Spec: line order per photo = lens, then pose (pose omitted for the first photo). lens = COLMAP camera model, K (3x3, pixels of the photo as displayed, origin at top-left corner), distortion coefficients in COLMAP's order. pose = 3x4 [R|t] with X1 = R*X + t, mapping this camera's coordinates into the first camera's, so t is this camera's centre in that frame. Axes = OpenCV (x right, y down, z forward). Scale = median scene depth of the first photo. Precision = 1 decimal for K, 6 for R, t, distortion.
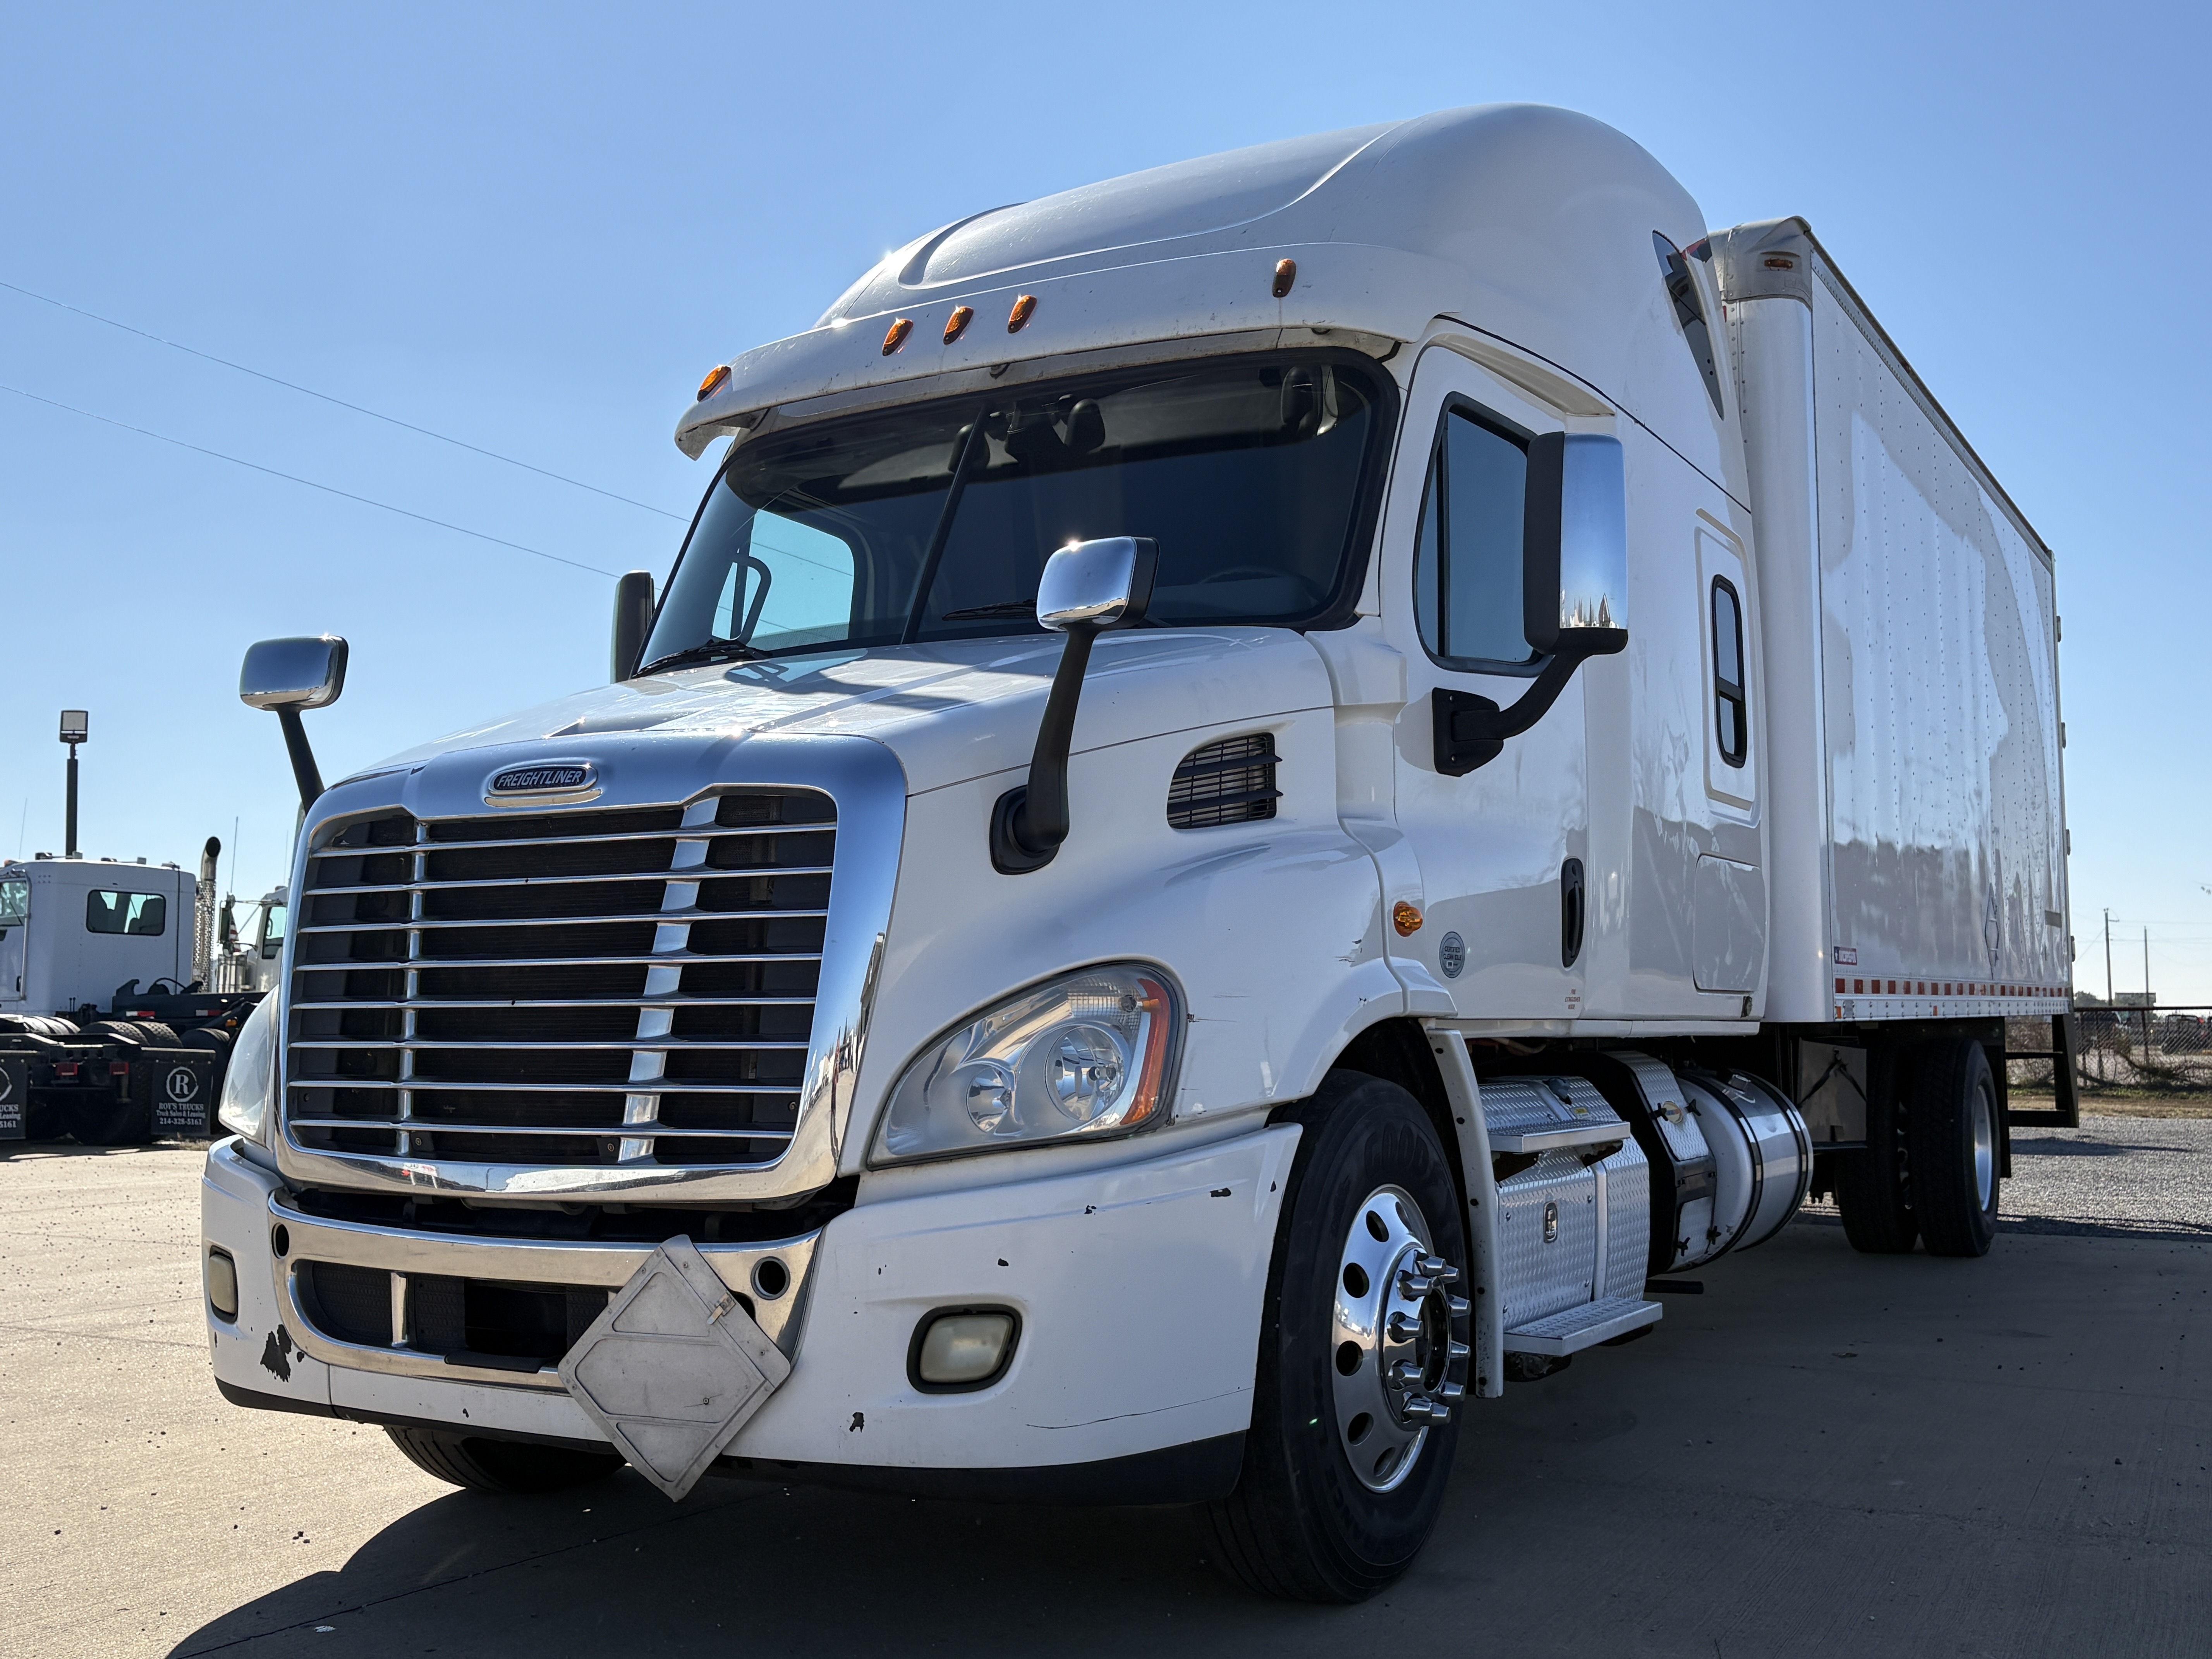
lens RADIAL K [[2210.1, 0, 1131.9], [0, 2210.1, 832.2], [0, 0, 1]] dist [0.407020, -0.000954]
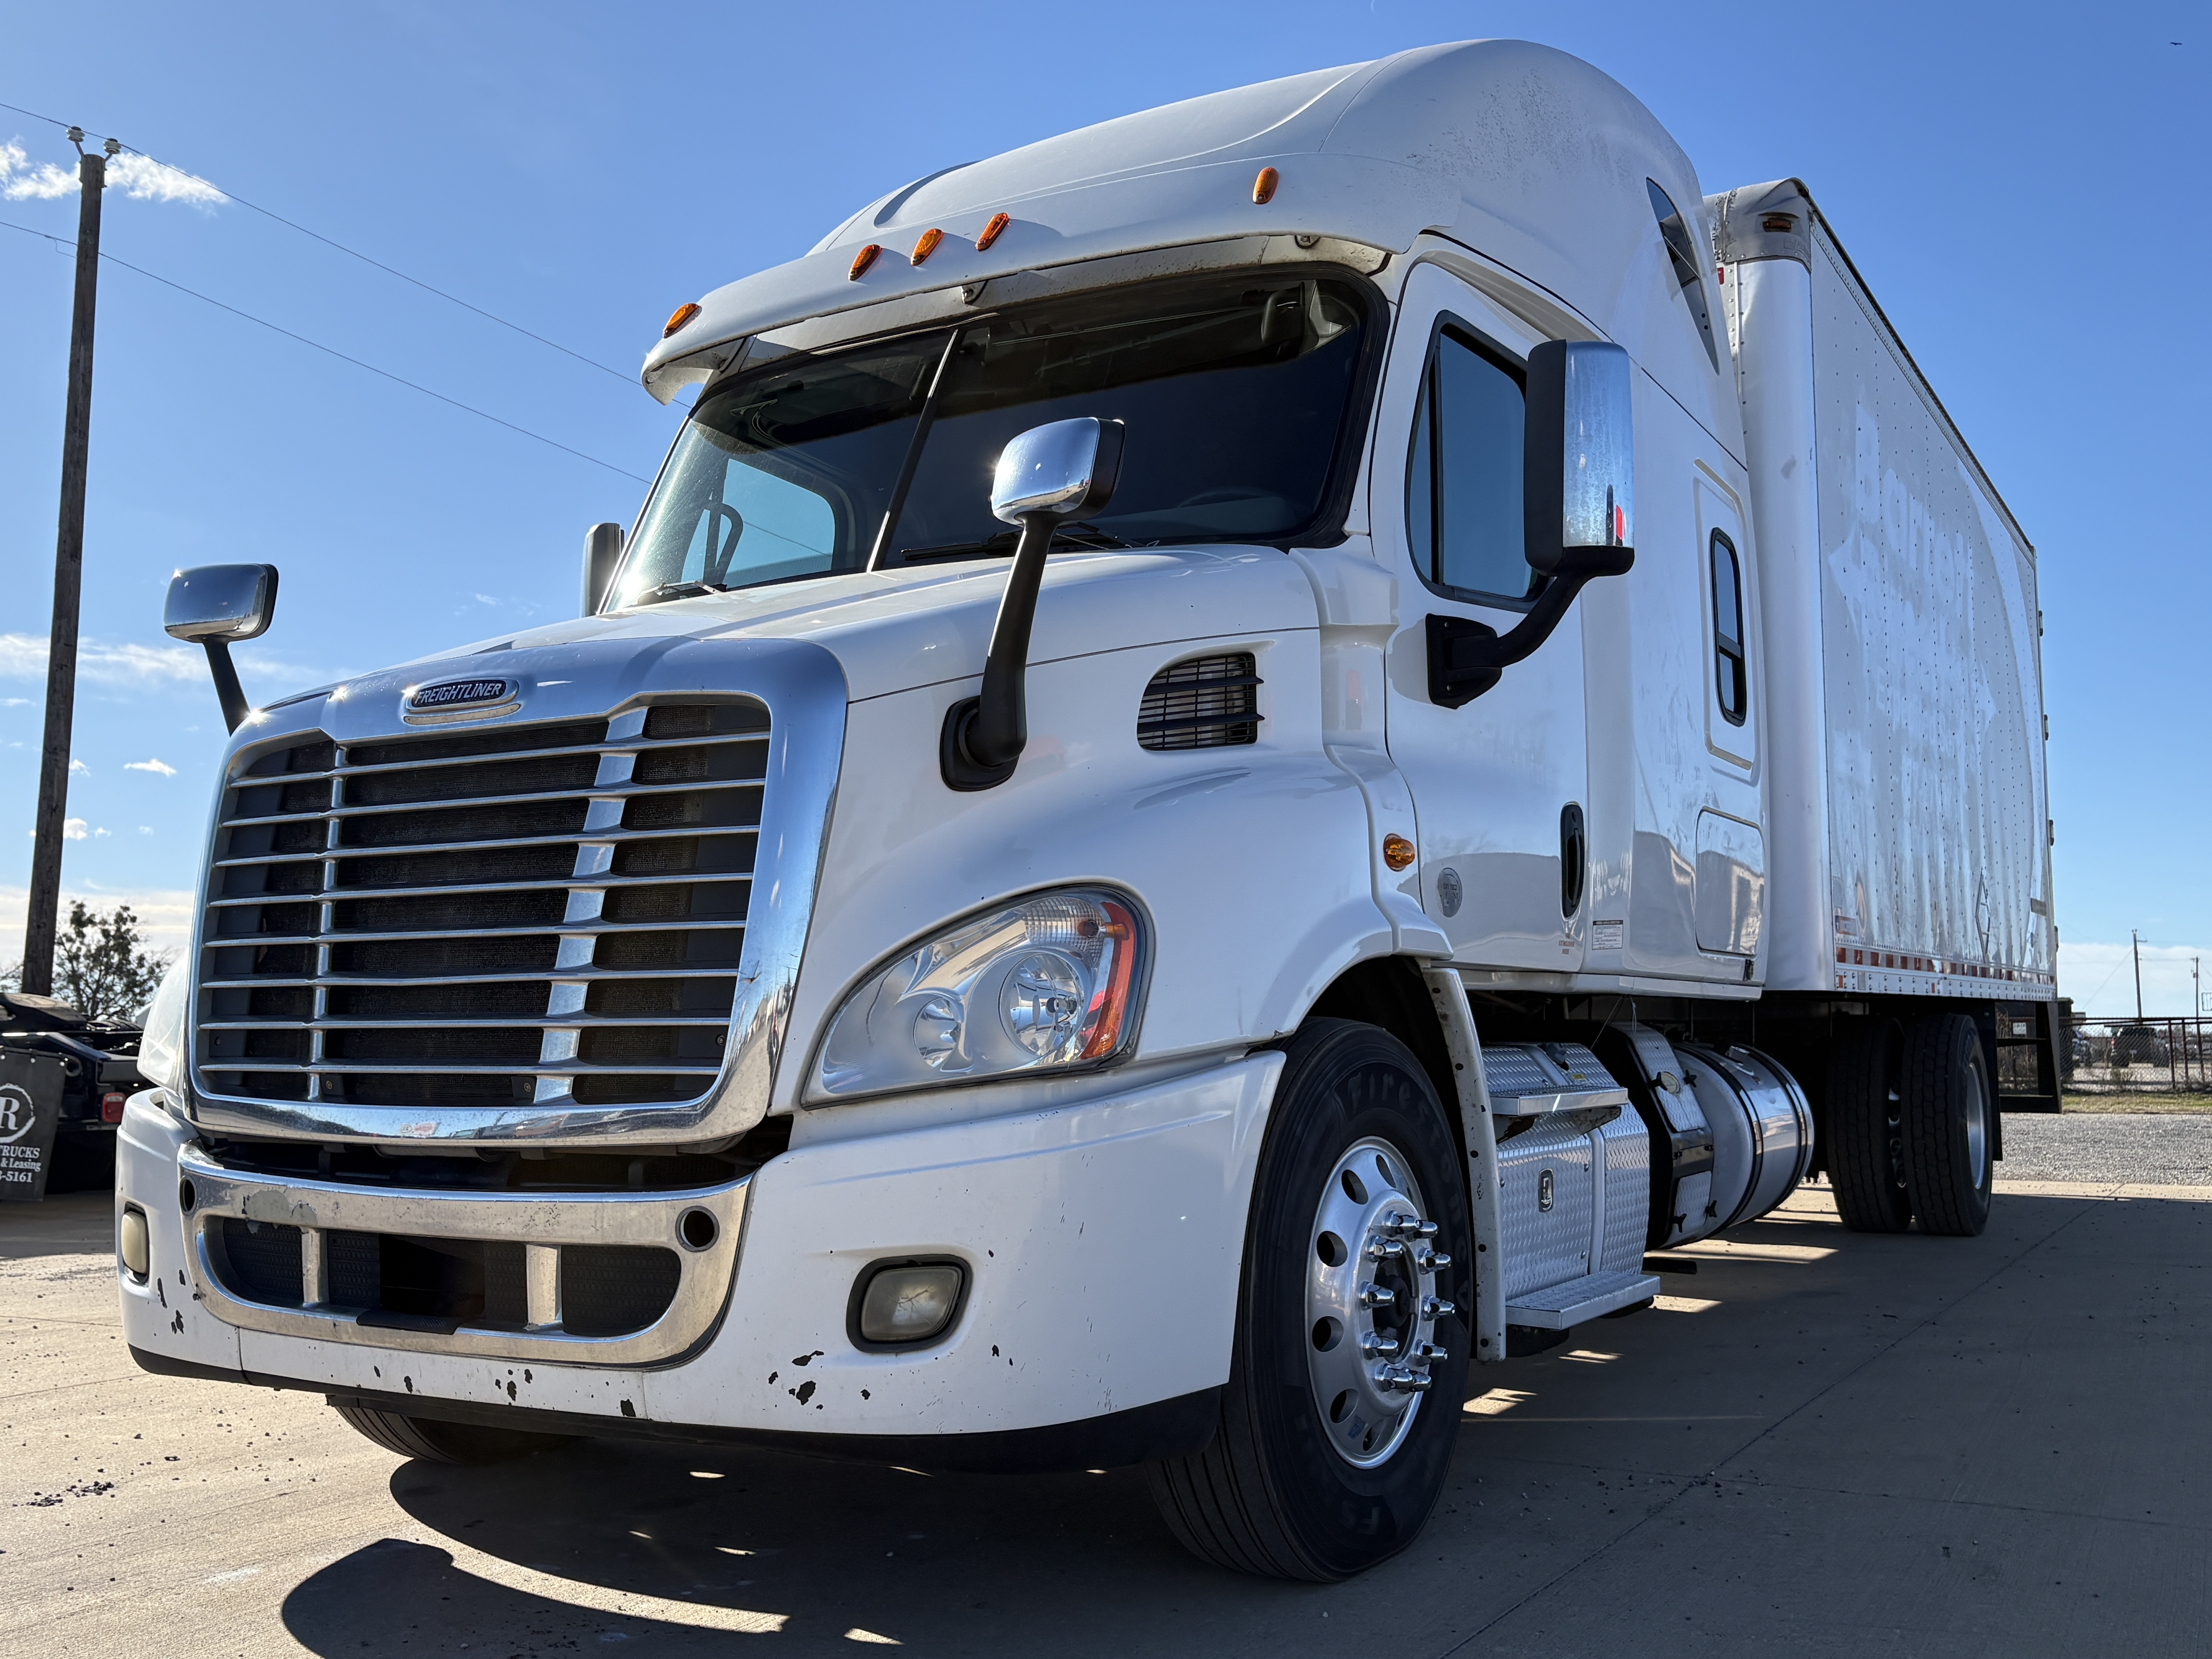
lens RADIAL K [[2019.8, 0, 1106.0], [0, 2019.8, 829.5], [0, 0, 1]] dist [0.237308, 0.467212]
pose [[0.999777, -0.002201, -0.021008, 0.019498], [0.001834, 0.999846, -0.017472, 0.044612], [0.021043, 0.017430, 0.999627, 0.150316]]
